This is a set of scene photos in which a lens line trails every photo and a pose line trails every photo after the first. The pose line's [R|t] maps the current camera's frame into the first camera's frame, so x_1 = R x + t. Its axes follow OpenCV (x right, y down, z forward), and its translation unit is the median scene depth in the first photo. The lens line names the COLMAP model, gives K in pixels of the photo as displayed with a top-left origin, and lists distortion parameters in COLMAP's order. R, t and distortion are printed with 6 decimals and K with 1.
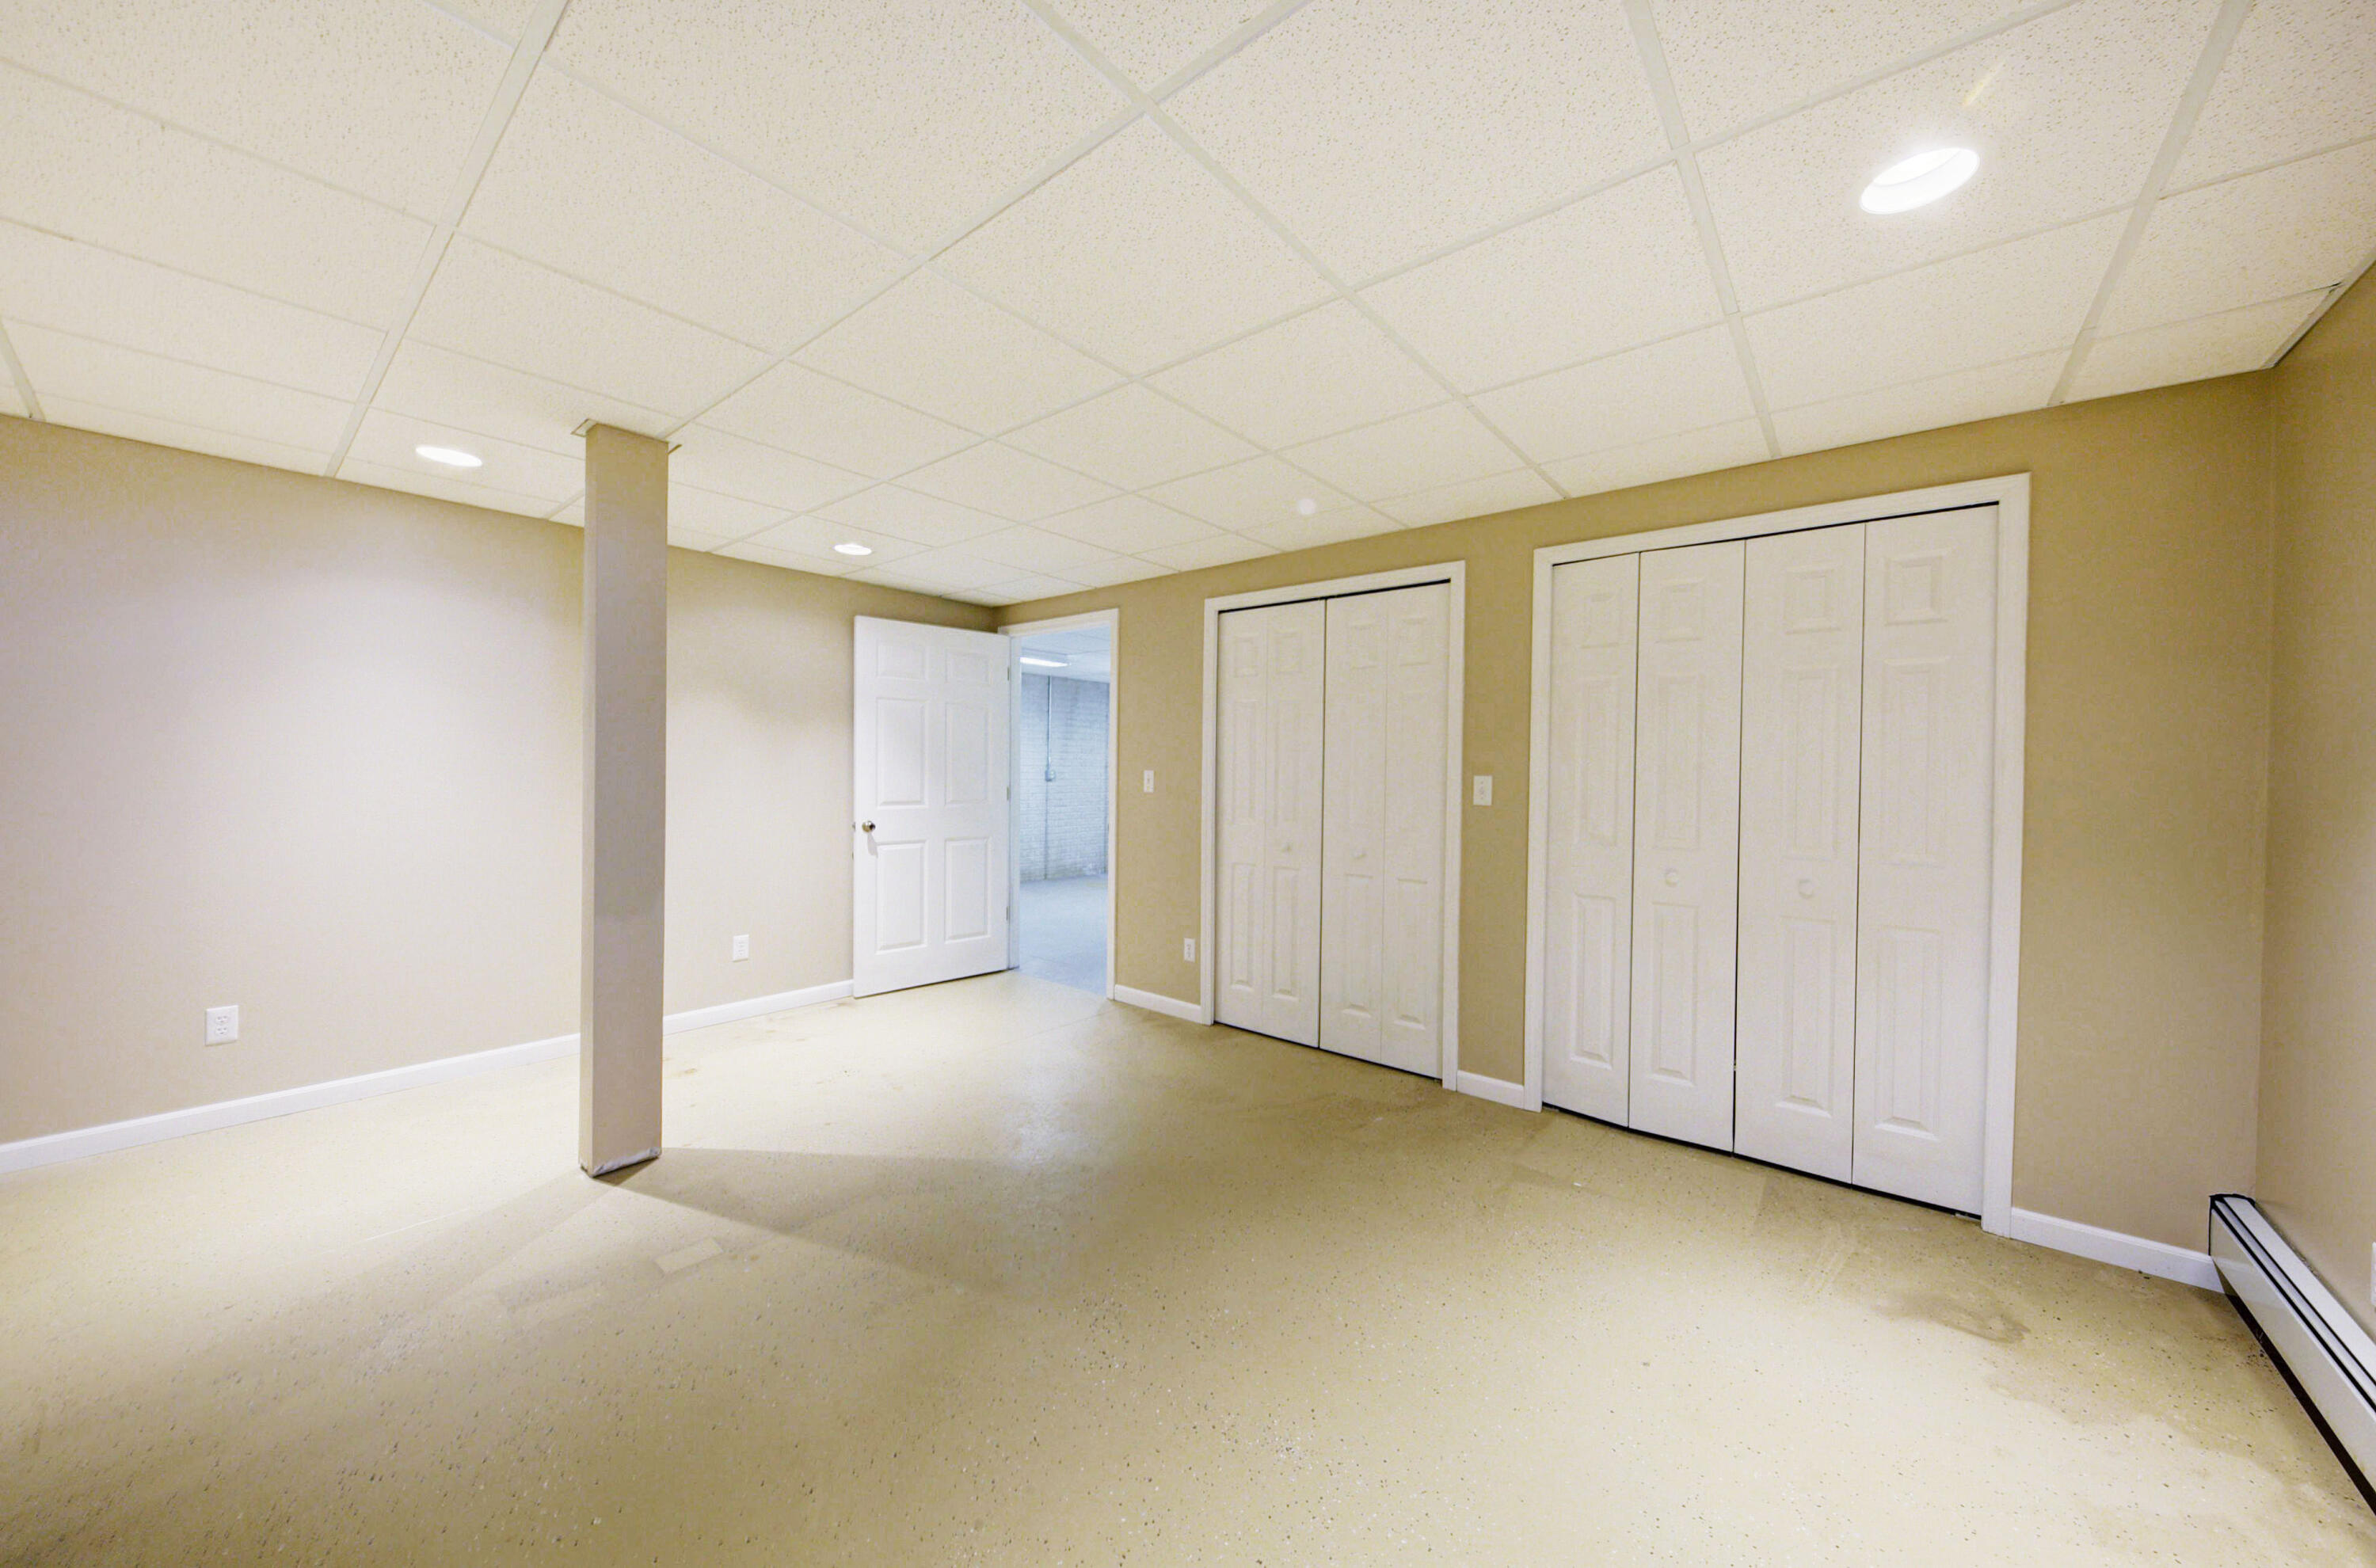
lens RADIAL K [[812.8, 0, 1198.0], [0, 812.8, 774.4], [0, 0, 1]] dist [-0.000105, -0.000126]
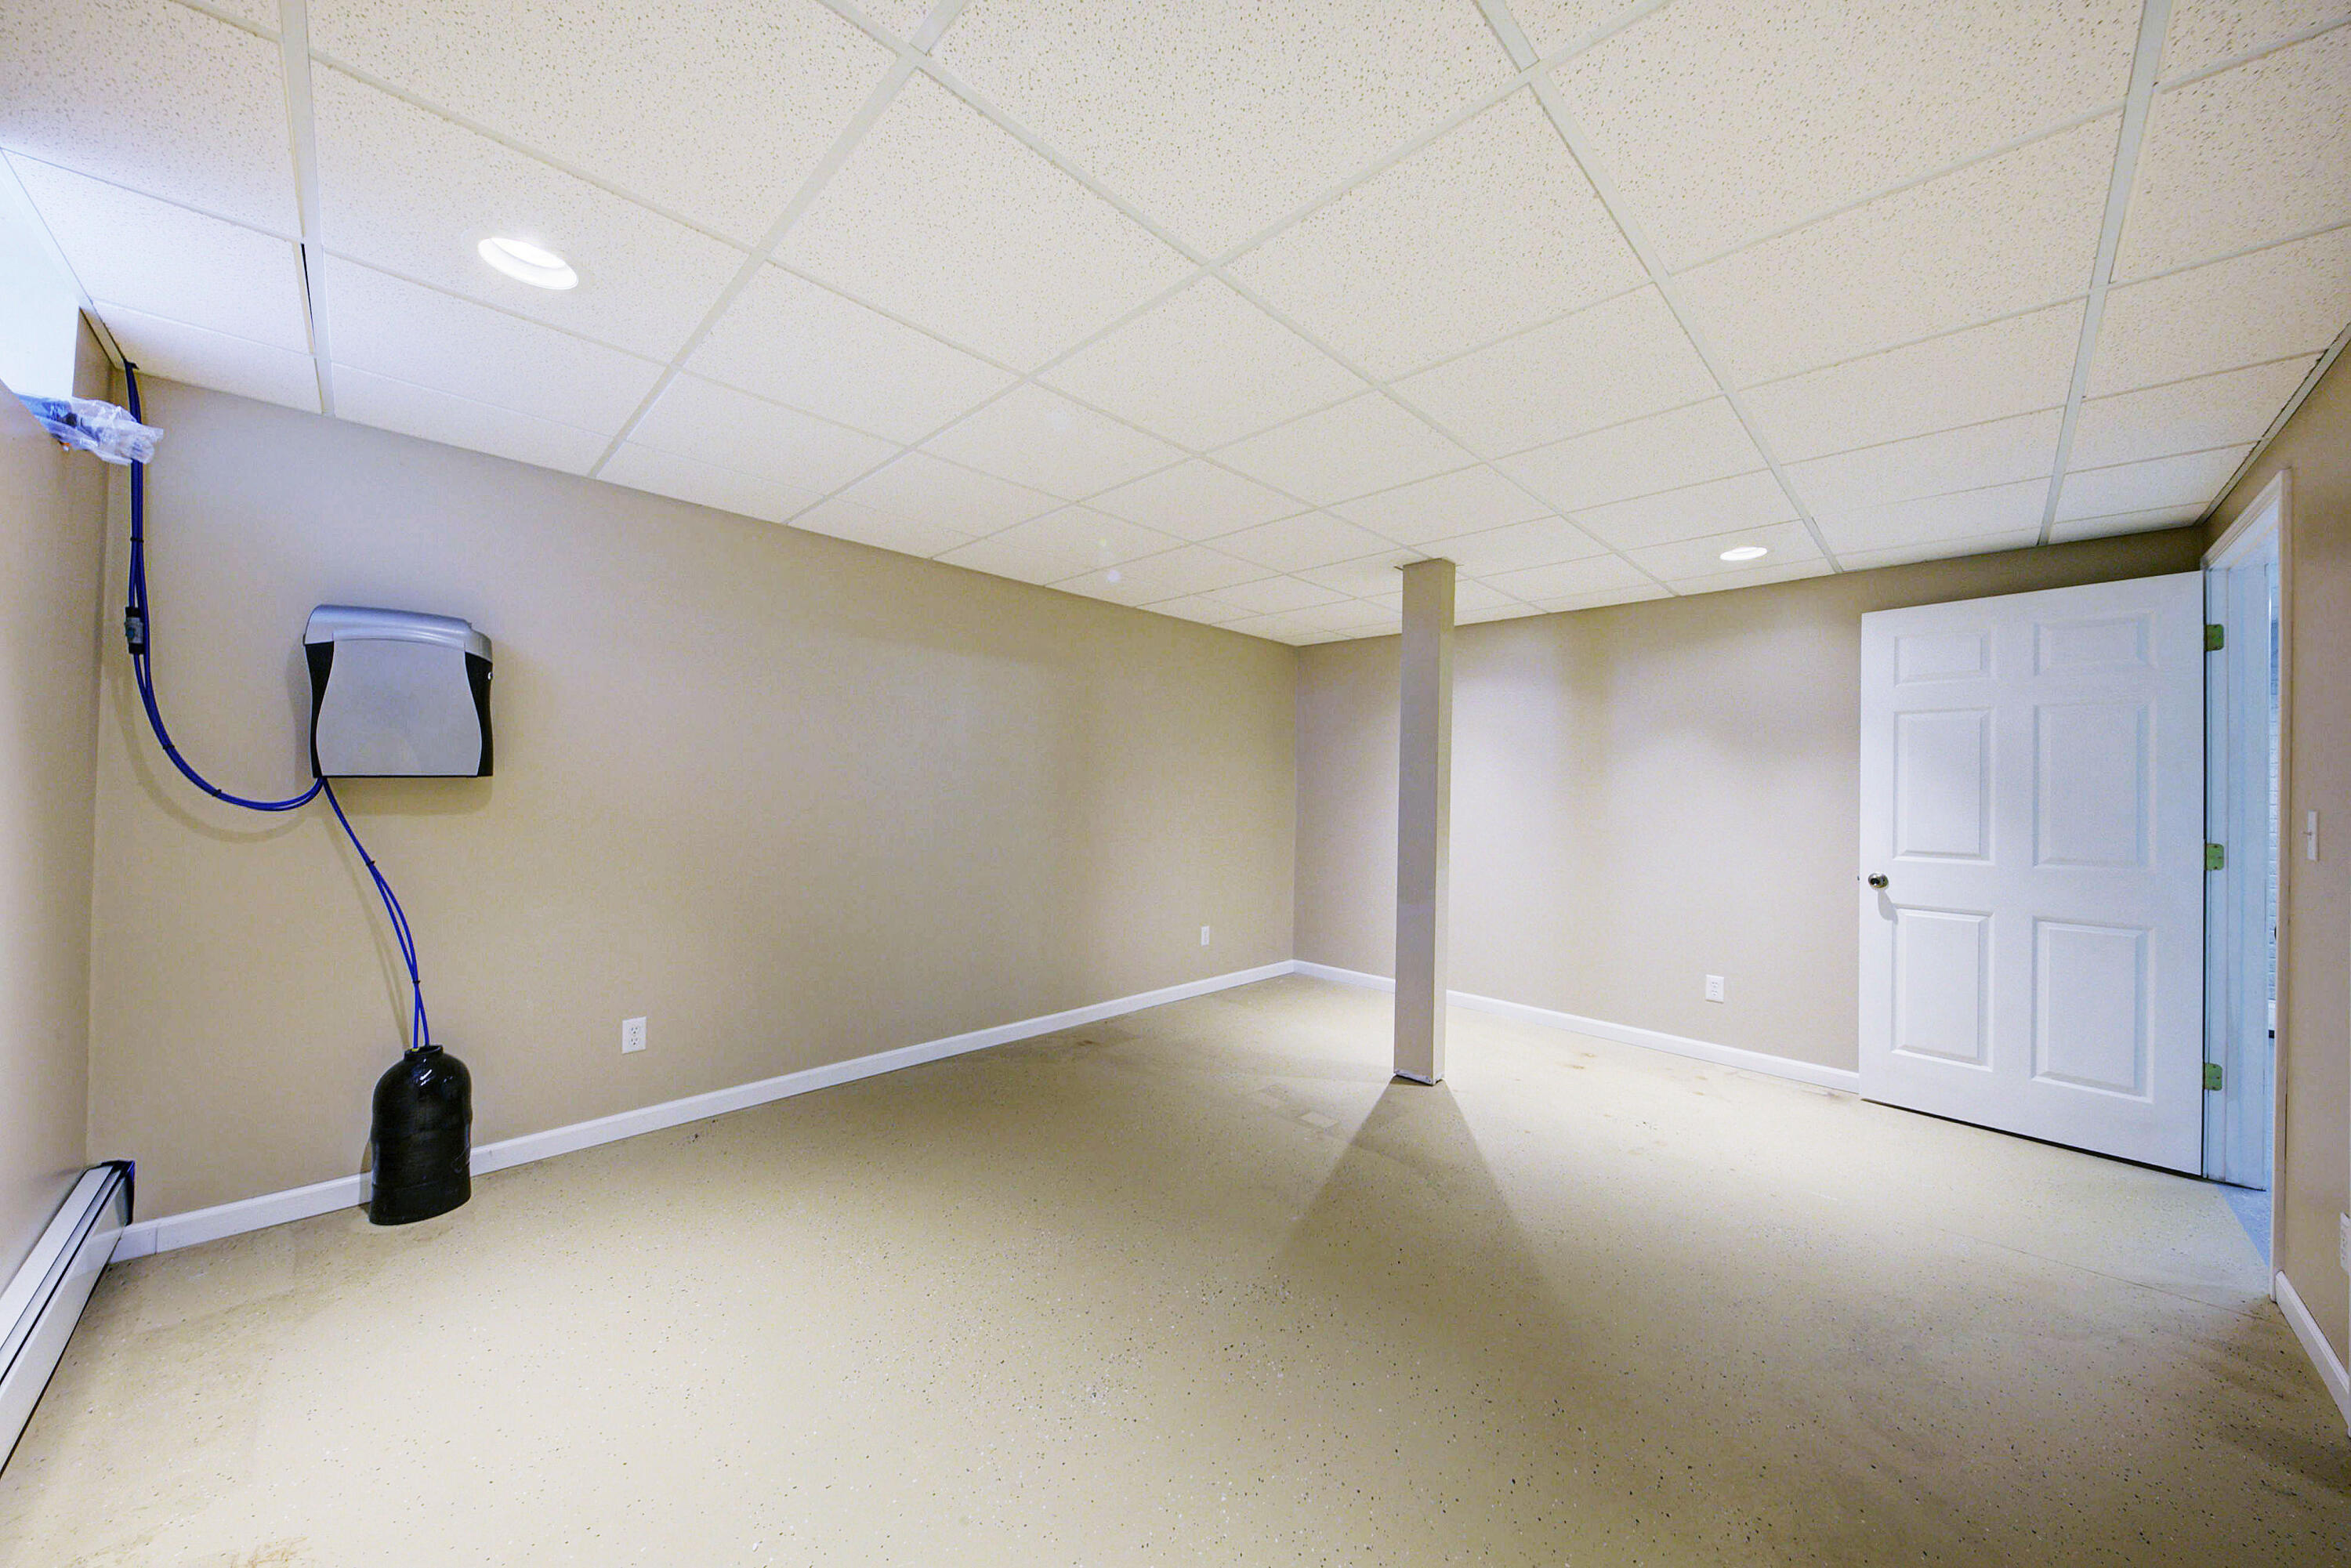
lens RADIAL K [[807.5, 0, 1181.2], [0, 807.5, 785.5], [0, 0, 1]] dist [0.001969, -0.003046]
pose [[-0.093429, -0.018973, -0.995445, 0.453369], [-0.024901, 0.999550, -0.016714, 0.003538], [0.995314, 0.023226, -0.093859, 0.443561]]
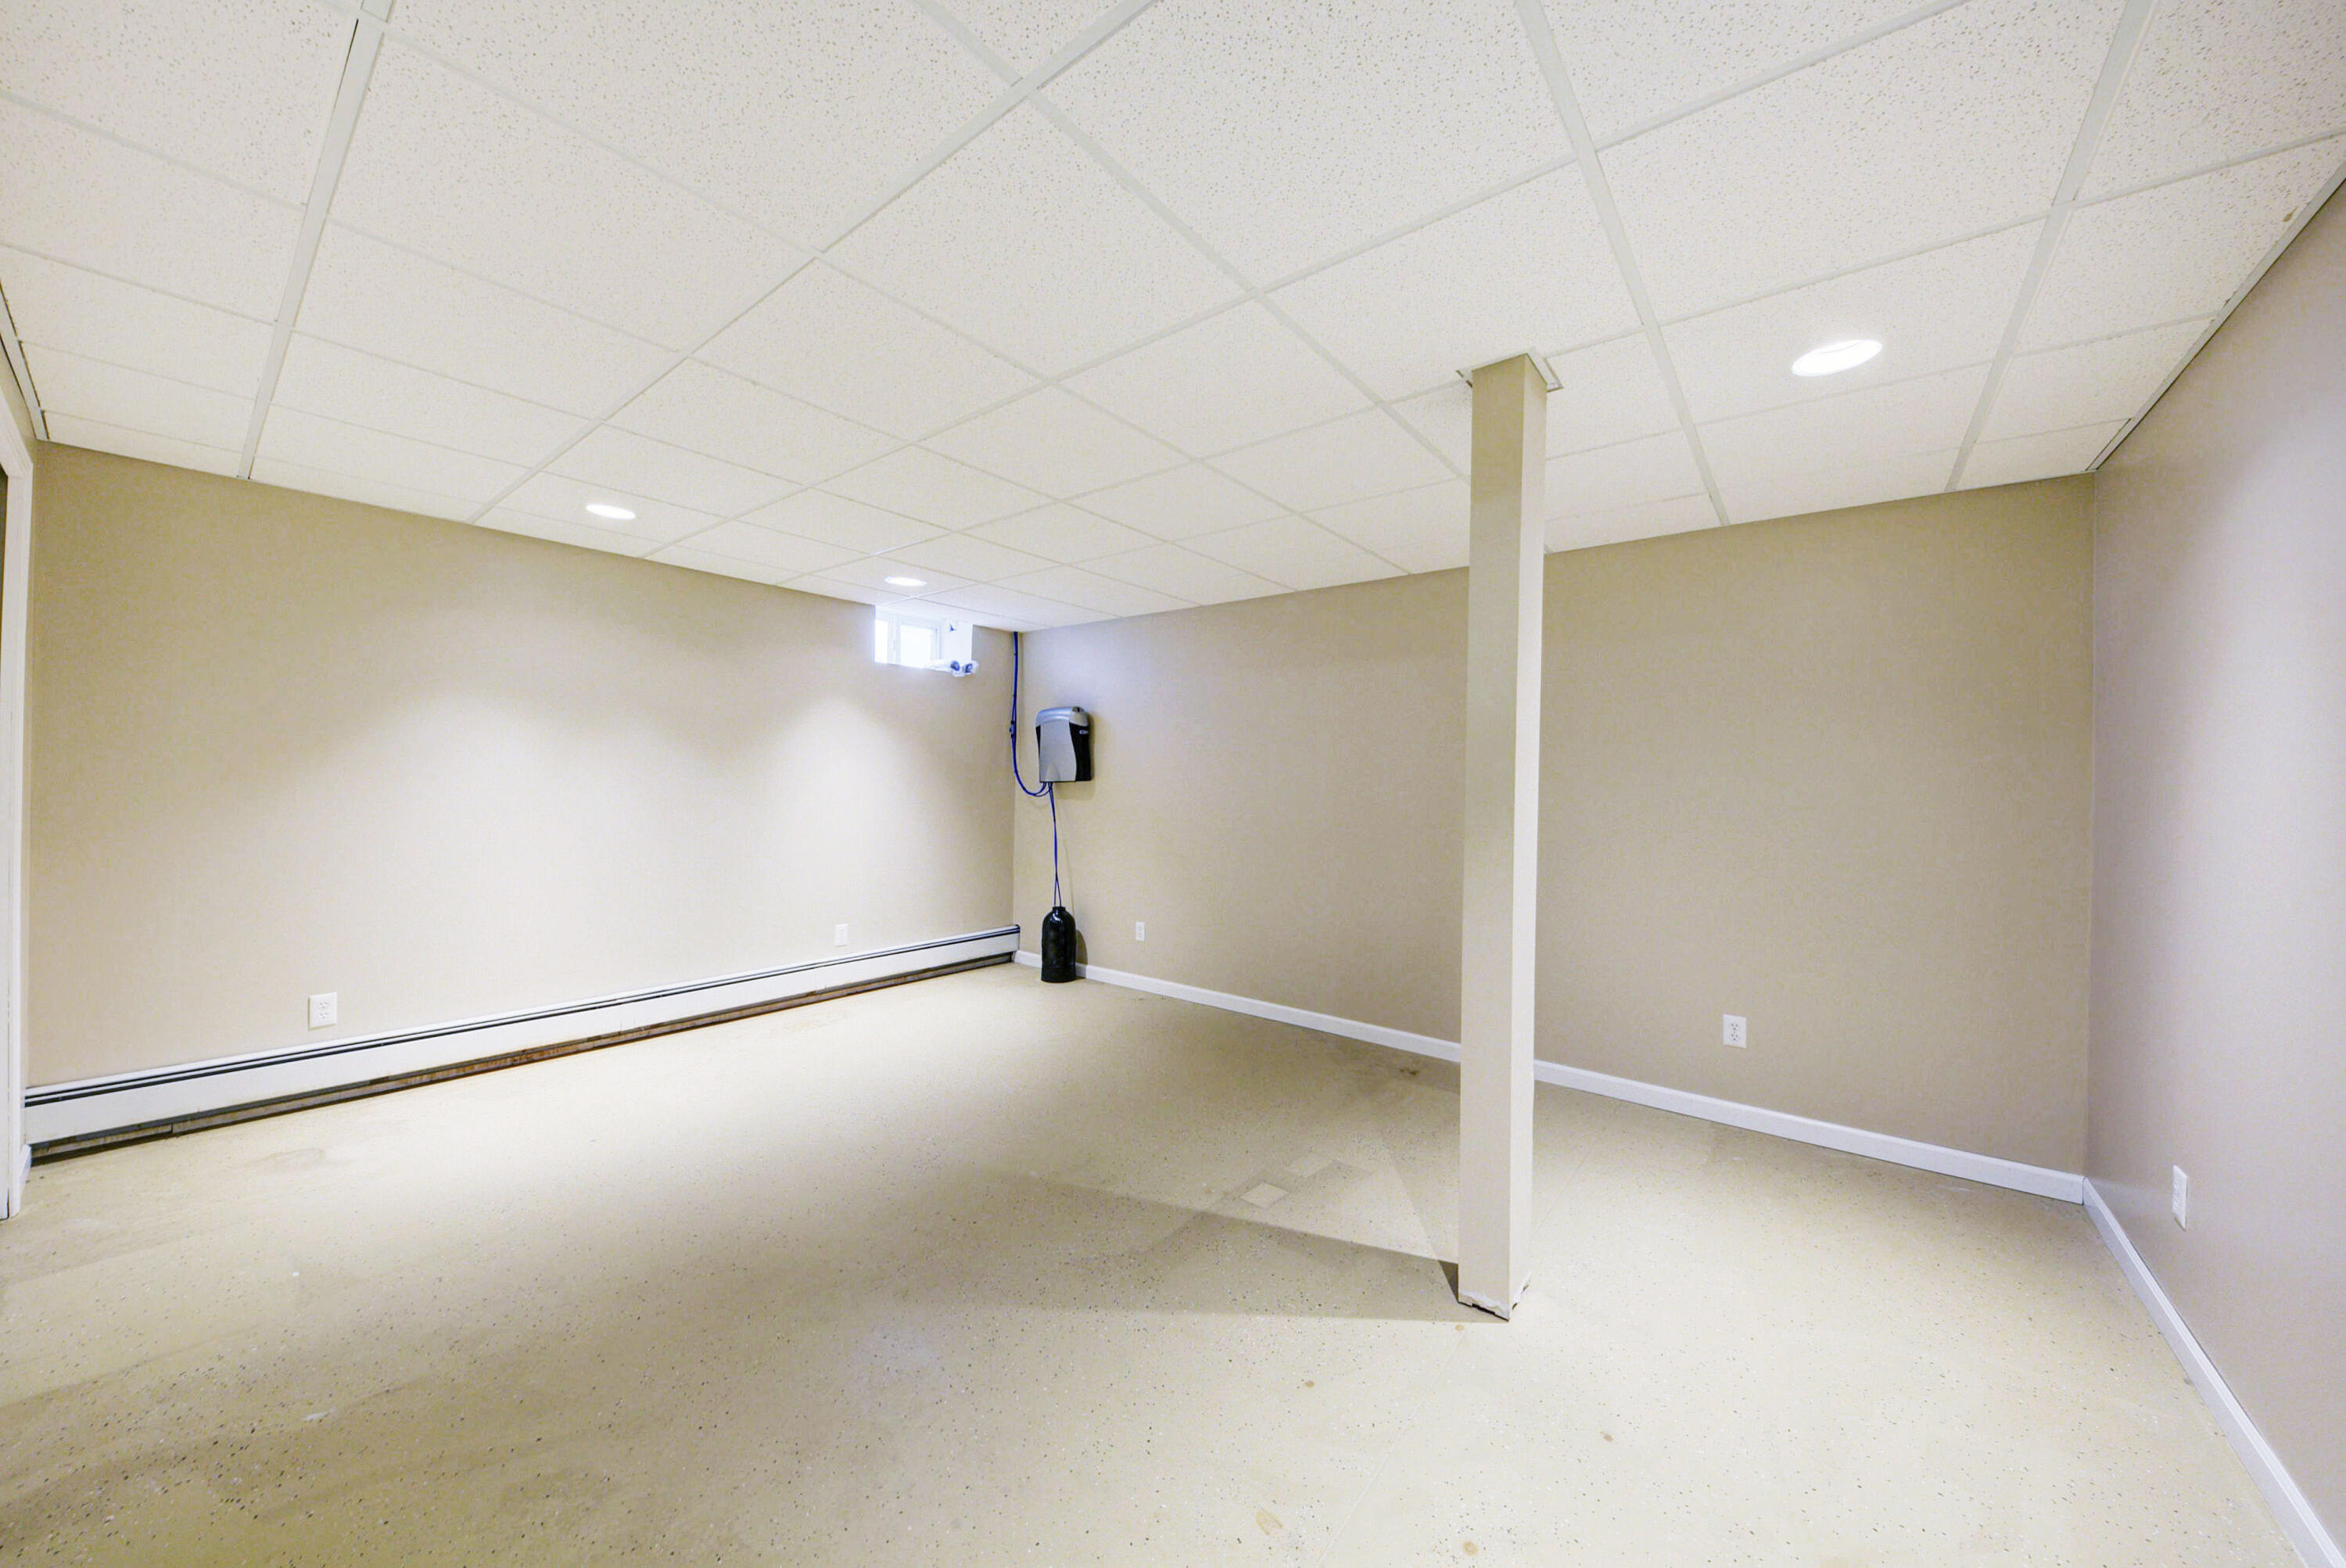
lens RADIAL K [[806.6, 0, 1182.4], [0, 806.6, 783.1], [0, 0, 1]] dist [0.010048, -0.006952]
pose [[-0.999439, -0.028836, -0.017053, -0.237214], [-0.028906, 0.999575, 0.003855, -0.007915], [0.016935, 0.004345, -0.999847, 1.110699]]
